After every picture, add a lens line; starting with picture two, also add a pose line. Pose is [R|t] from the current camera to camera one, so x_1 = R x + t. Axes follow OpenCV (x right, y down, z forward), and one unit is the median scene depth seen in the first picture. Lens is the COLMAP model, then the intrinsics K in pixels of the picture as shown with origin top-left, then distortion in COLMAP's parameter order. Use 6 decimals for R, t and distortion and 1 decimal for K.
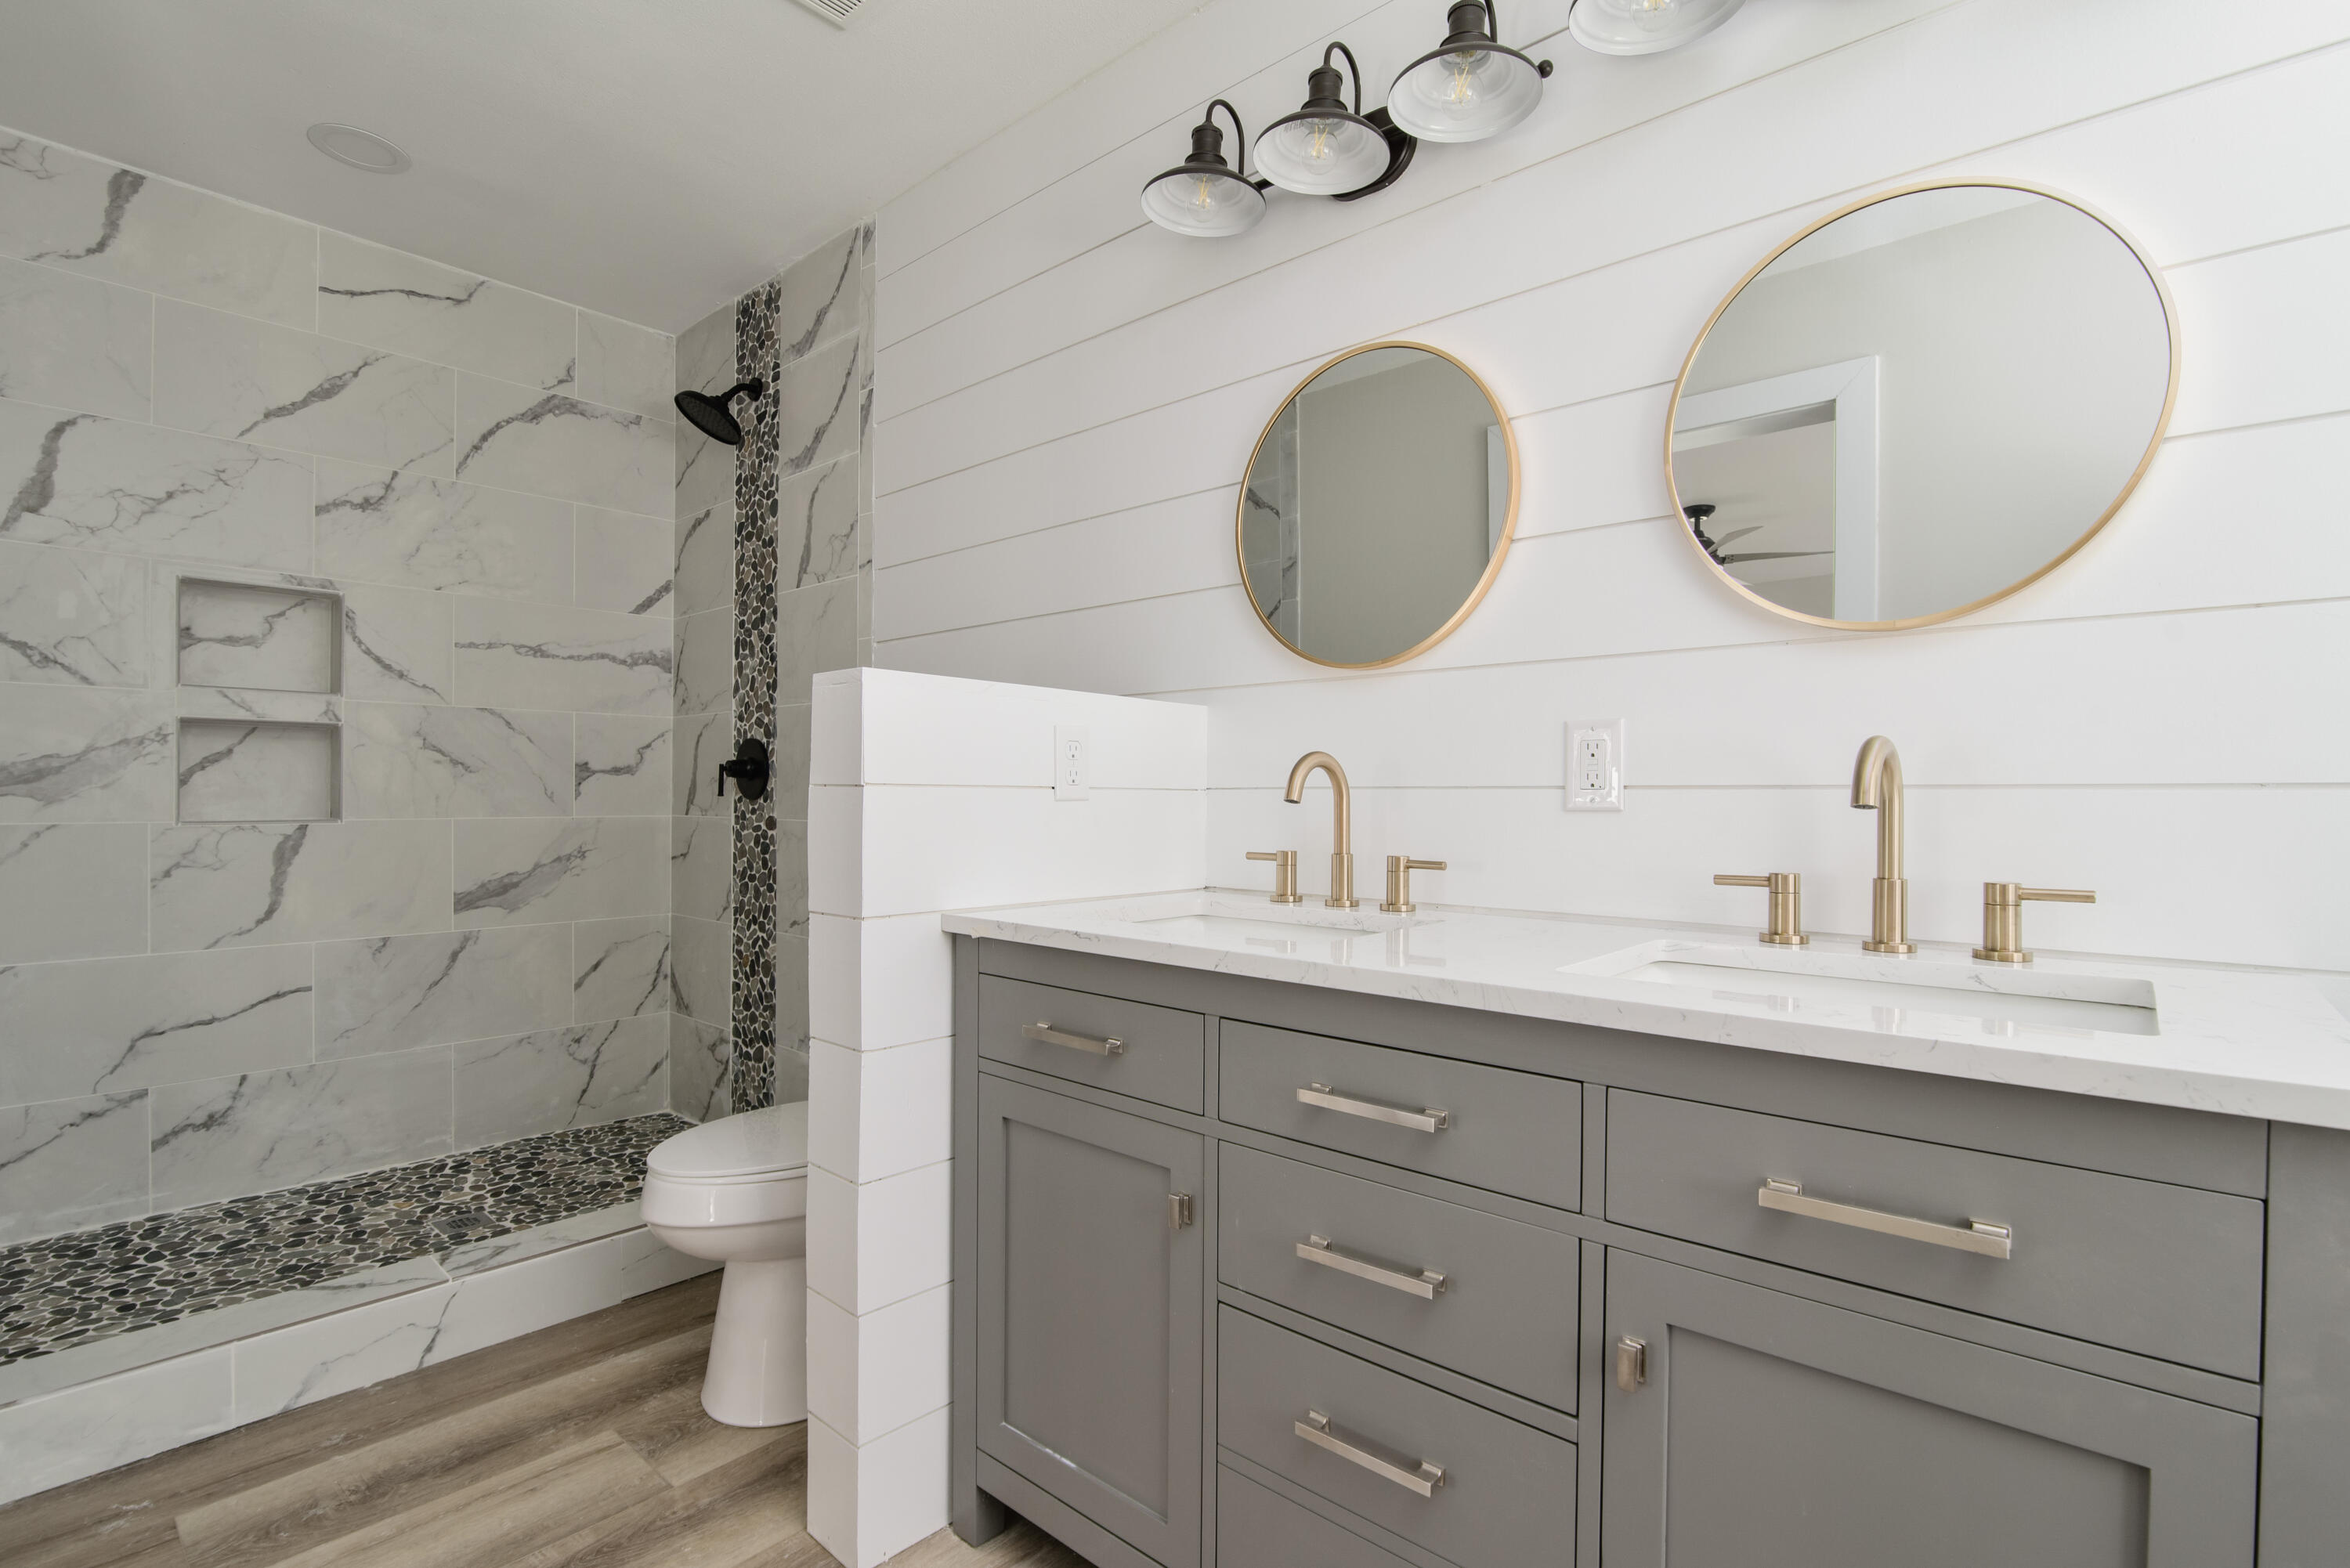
lens RADIAL K [[1081.9, 0, 1183.9], [0, 1081.9, 797.7], [0, 0, 1]] dist [-0.021151, 0.001904]
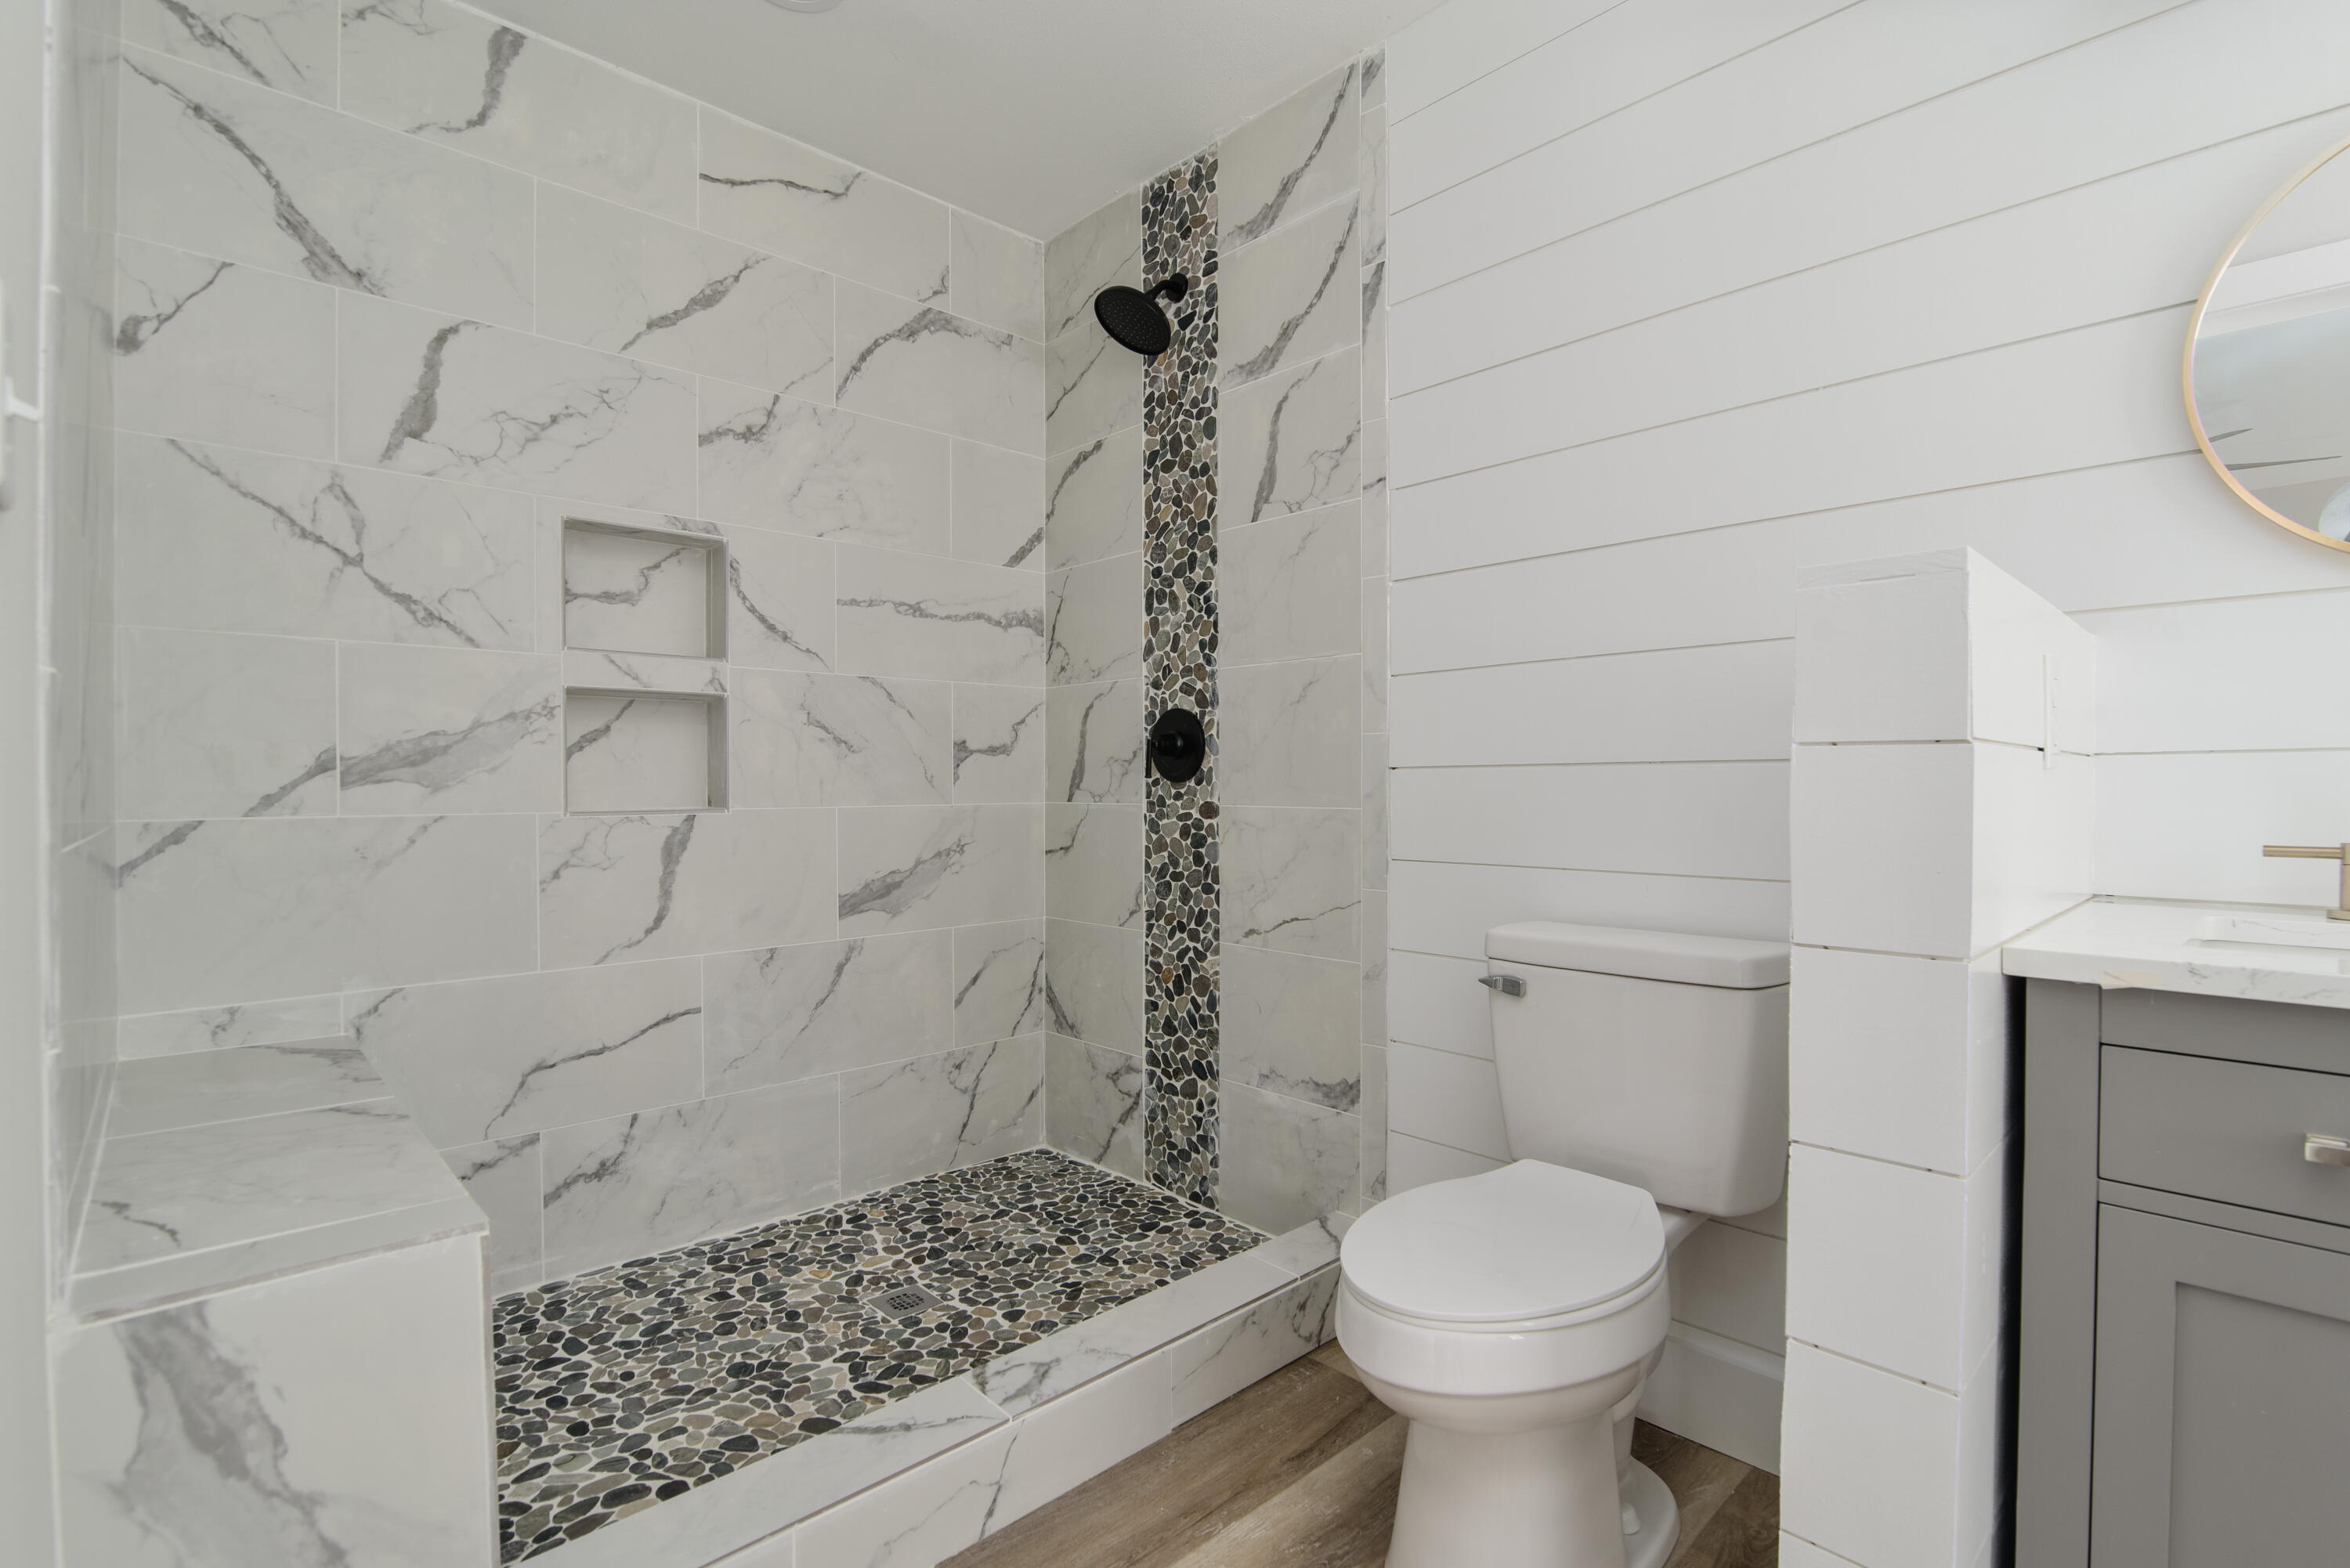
lens RADIAL K [[1081.9, 0, 1182.3], [0, 1081.9, 792.7], [0, 0, 1]] dist [-0.021151, 0.001904]
pose [[0.995849, -0.007201, -0.090733, -0.354818], [0.007702, 0.999957, 0.005175, 0.006125], [0.090691, -0.005852, 0.995862, 0.187333]]
